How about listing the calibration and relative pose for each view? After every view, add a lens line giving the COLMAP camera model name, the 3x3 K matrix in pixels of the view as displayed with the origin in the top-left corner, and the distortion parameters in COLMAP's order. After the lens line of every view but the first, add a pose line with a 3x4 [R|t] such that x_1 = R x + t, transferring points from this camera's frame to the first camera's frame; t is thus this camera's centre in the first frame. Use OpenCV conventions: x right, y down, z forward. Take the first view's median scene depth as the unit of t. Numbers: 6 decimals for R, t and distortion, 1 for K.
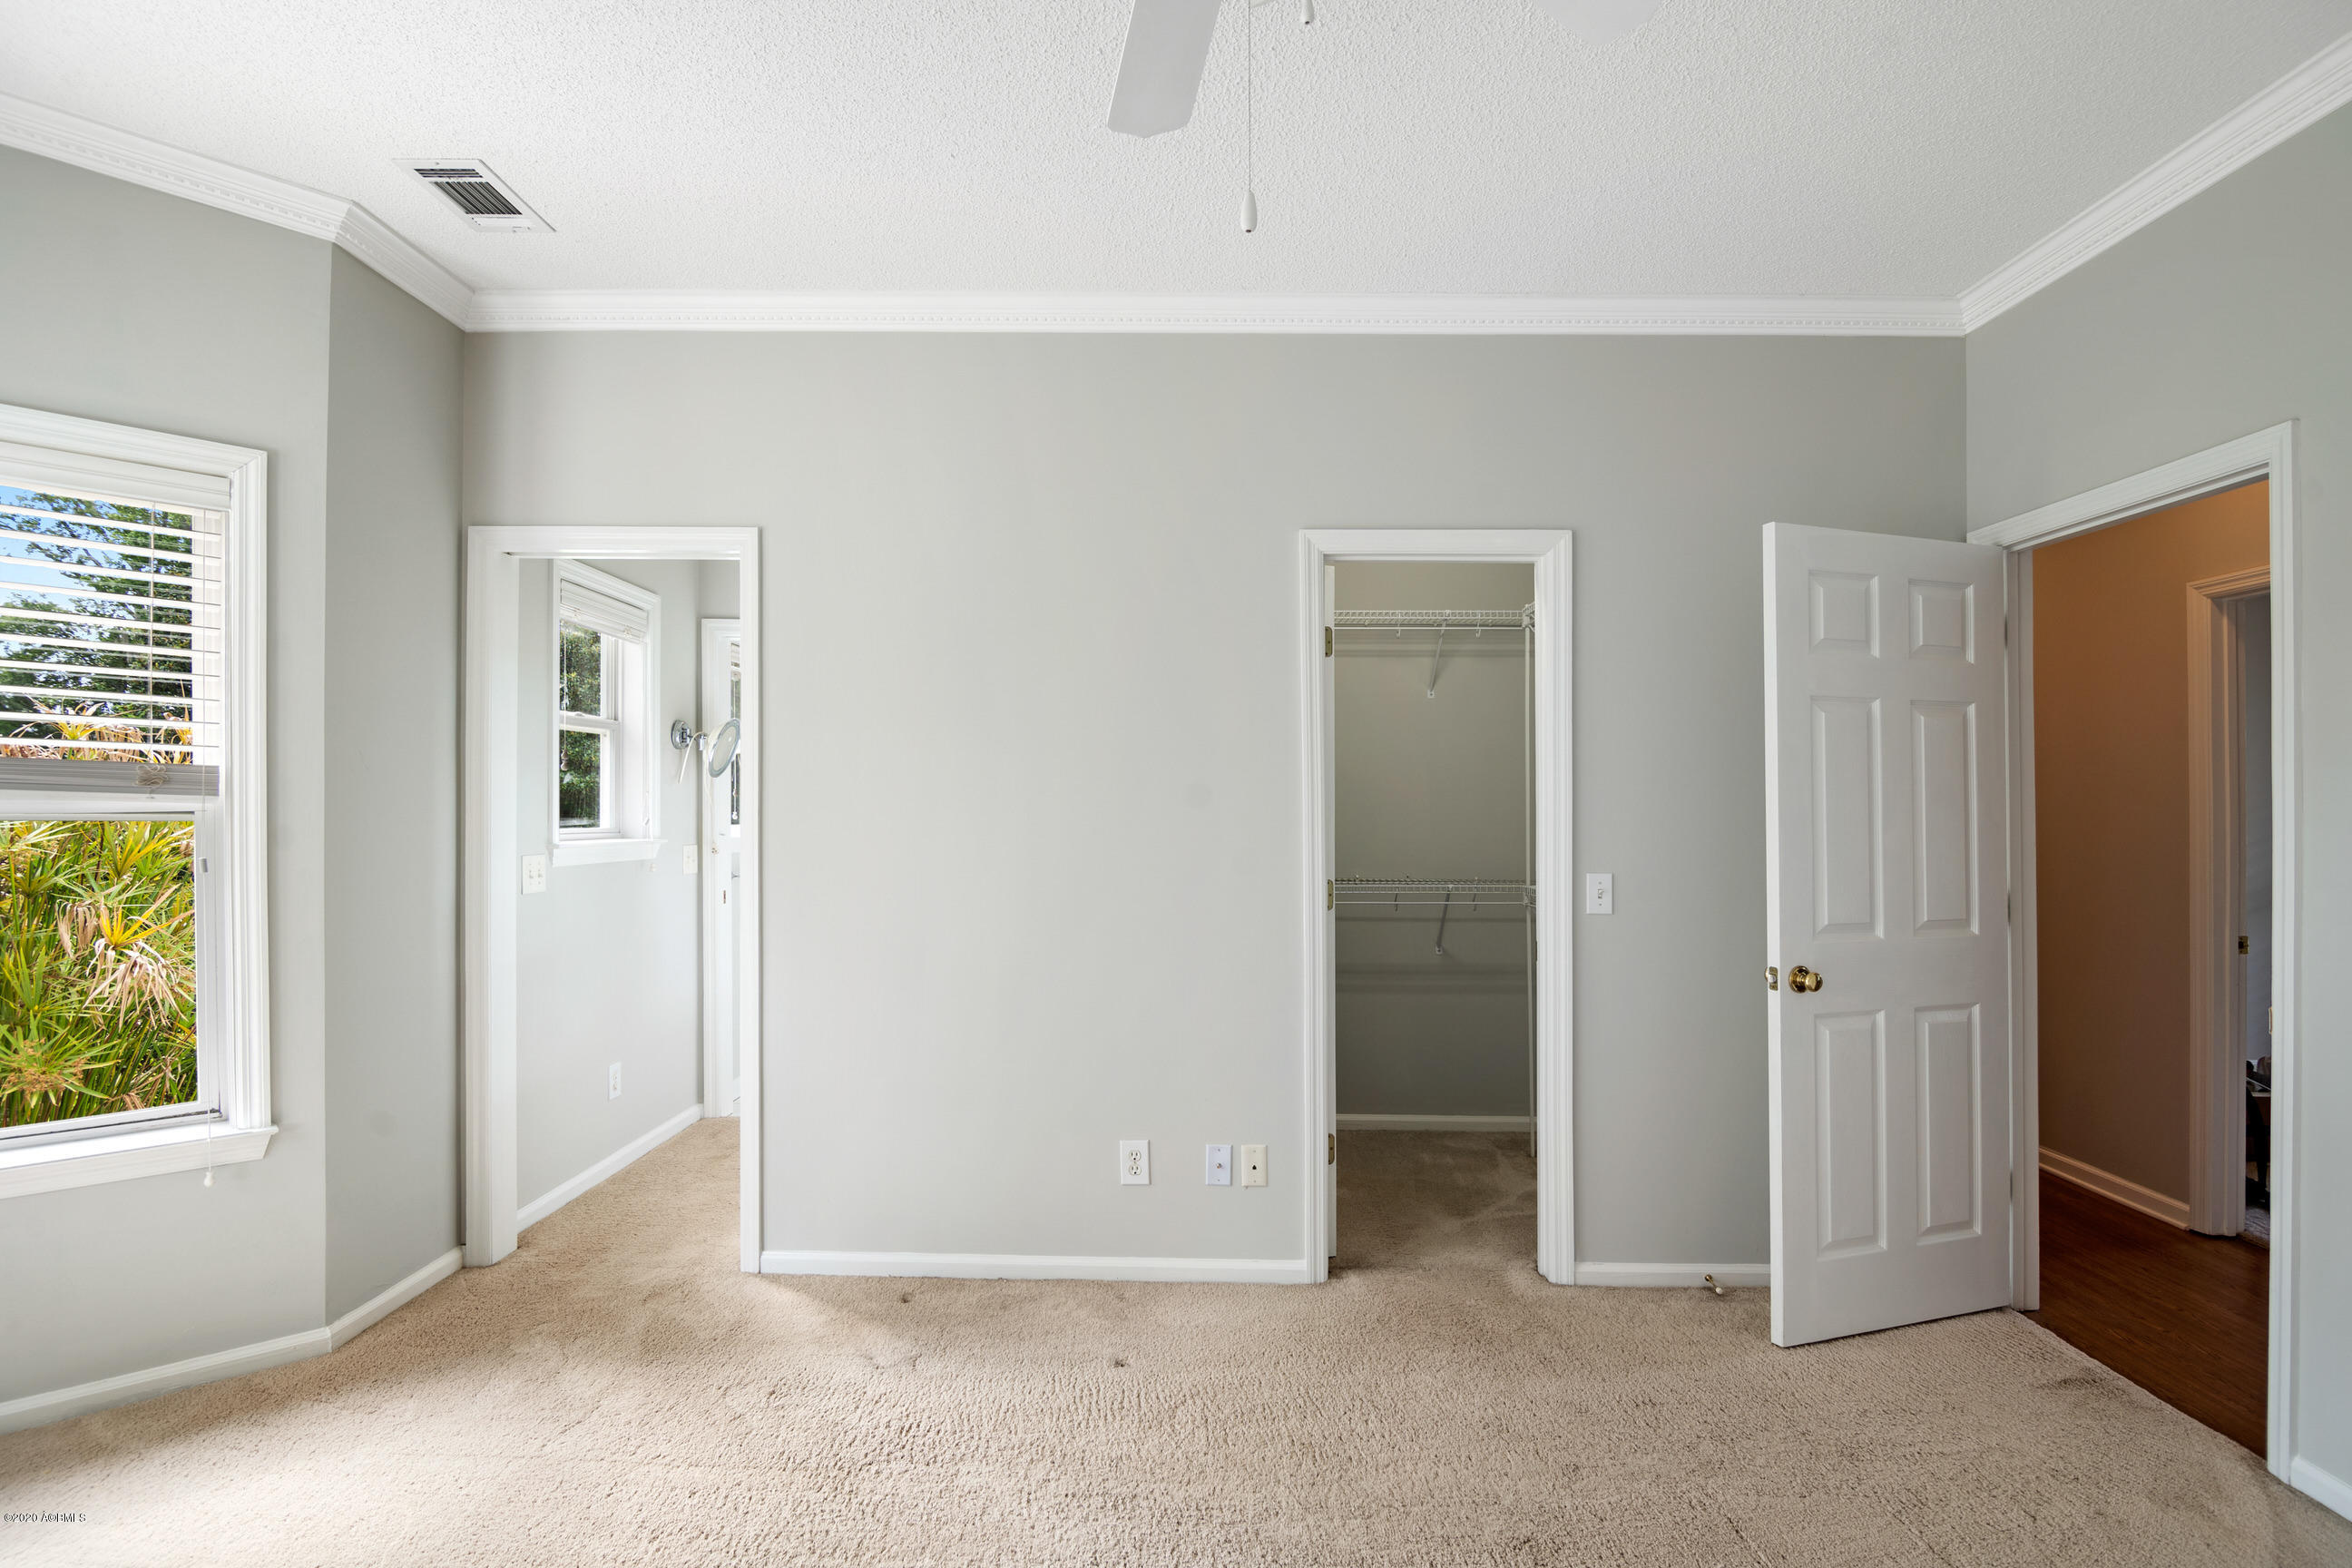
lens RADIAL K [[1066.3, 0, 1160.6], [0, 1066.3, 808.3], [0, 0, 1]] dist [-0.010047, -0.007634]
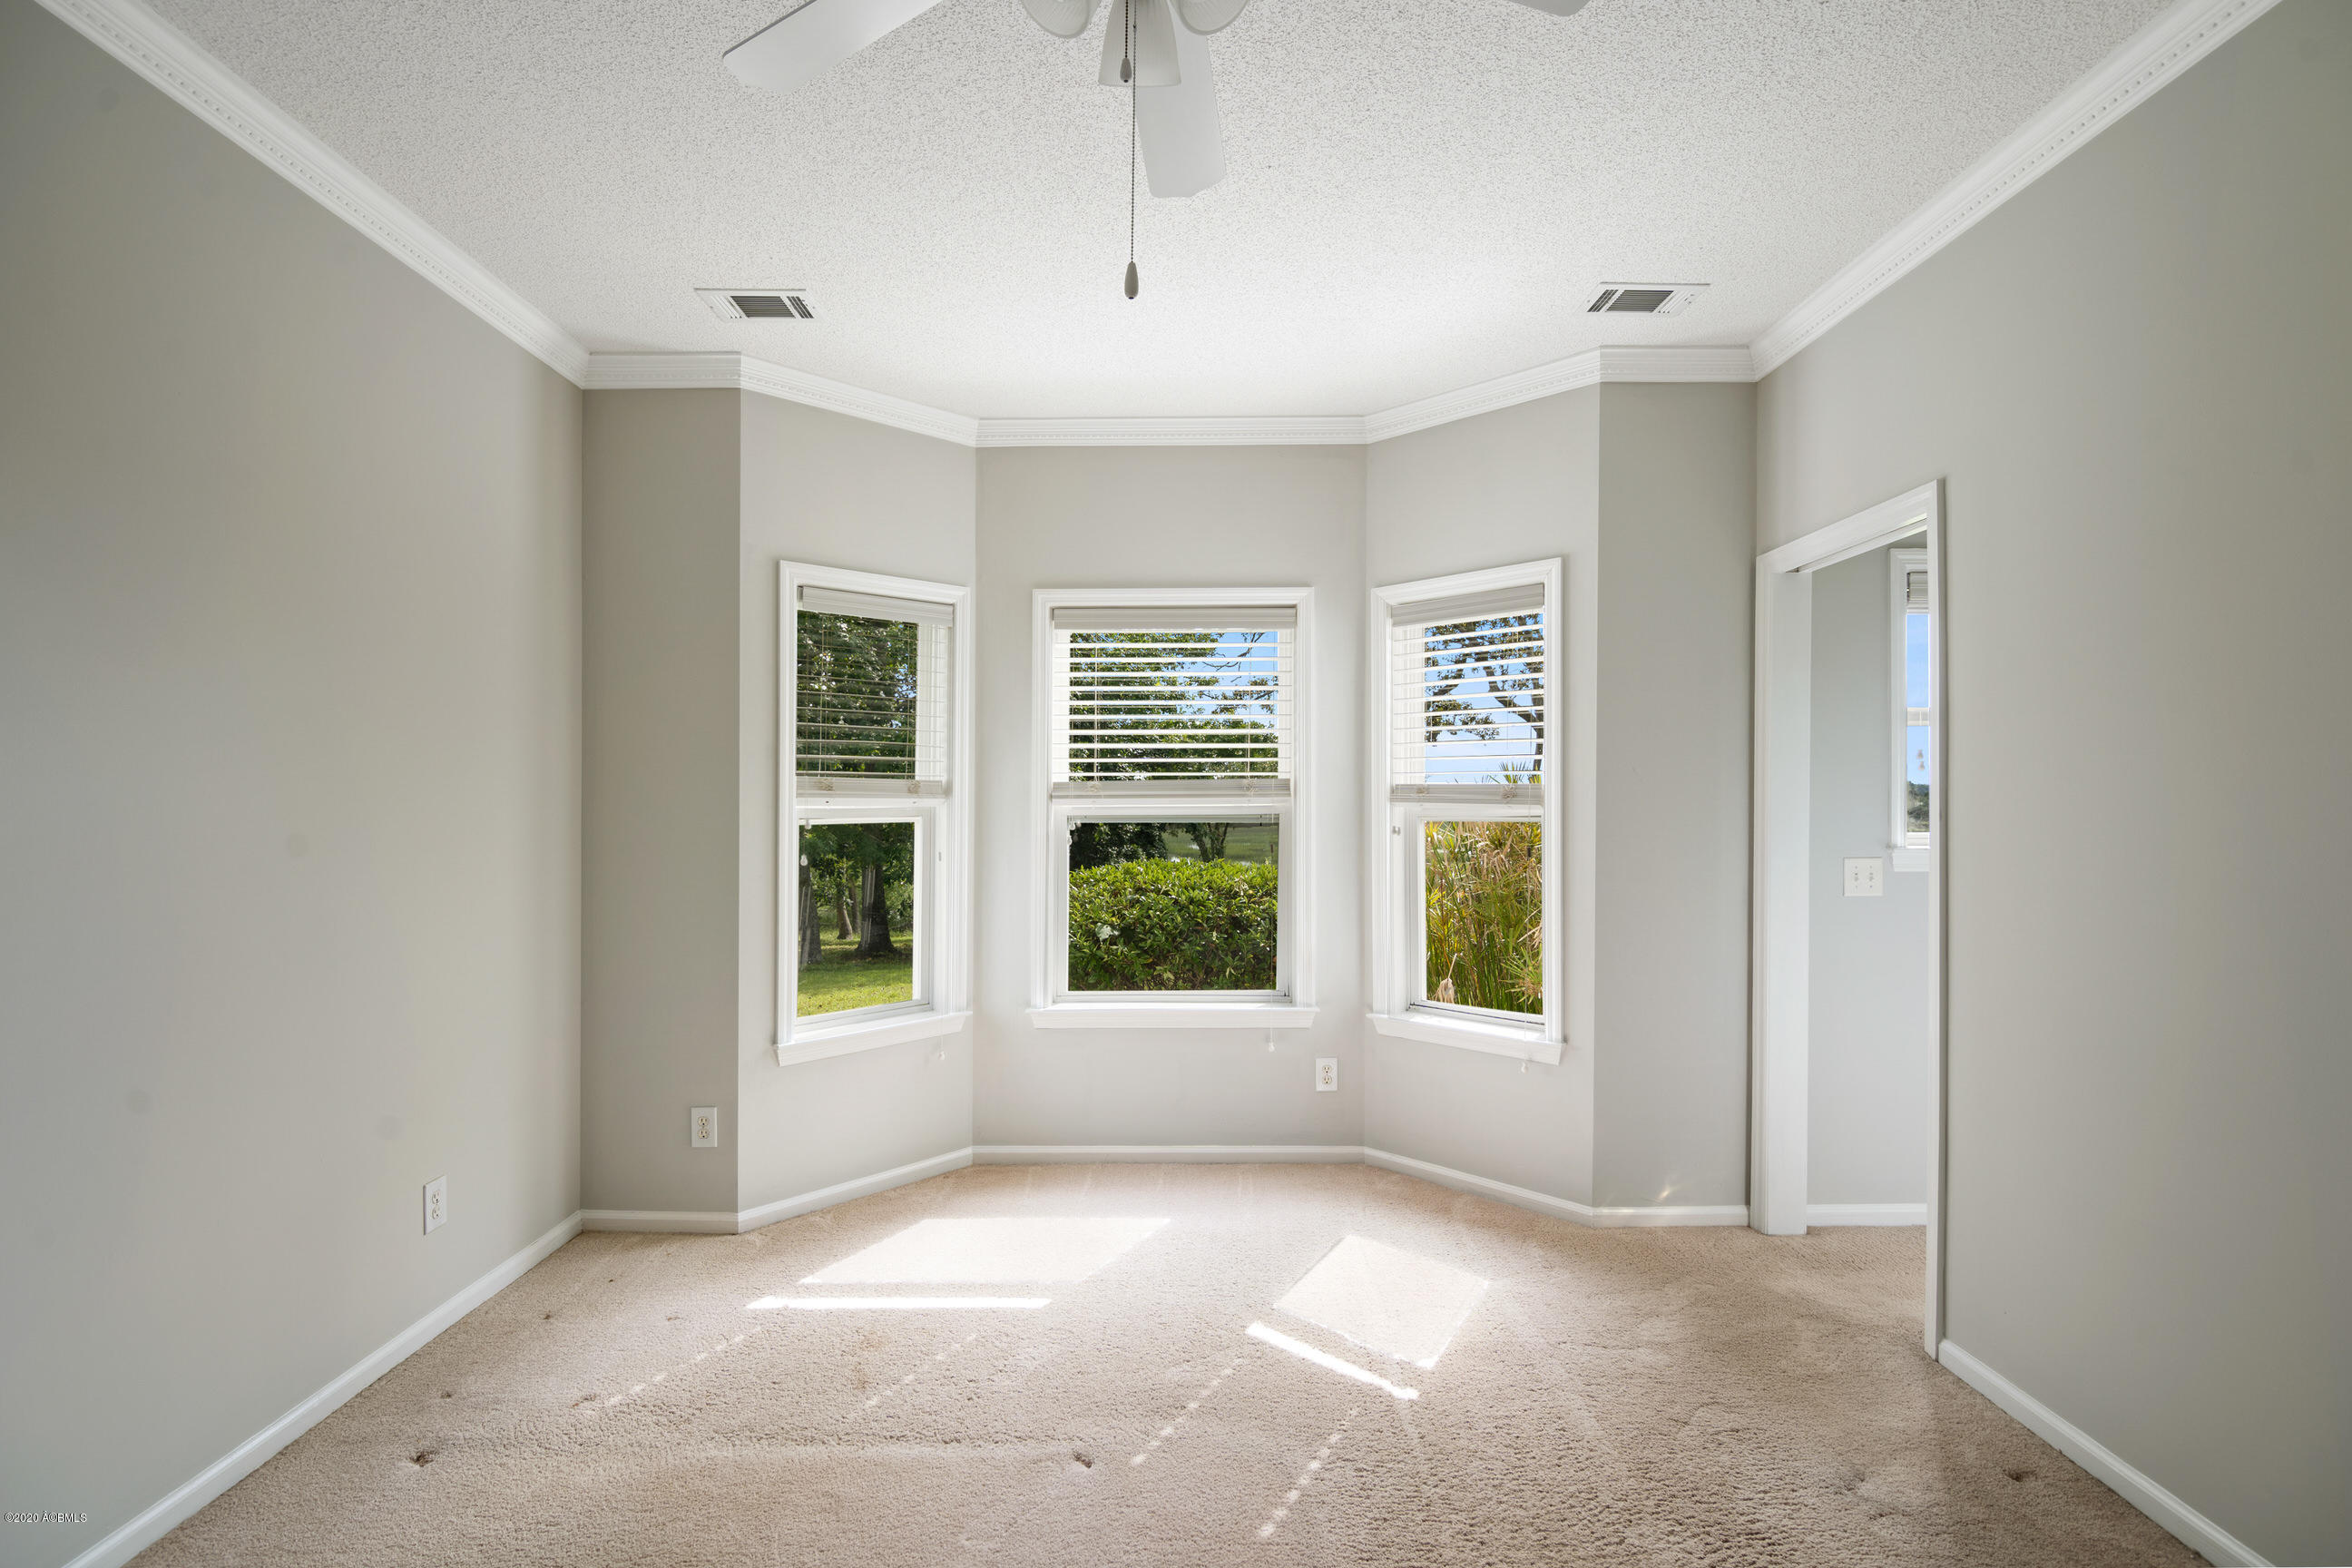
lens RADIAL K [[1066.3, 0, 1162.7], [0, 1066.3, 783.6], [0, 0, 1]] dist [-0.010047, -0.007634]
pose [[0.026895, -0.029460, -0.999204, 0.496445], [0.008532, 0.999536, -0.029240, -0.002022], [0.999602, -0.007739, 0.027134, 0.401447]]
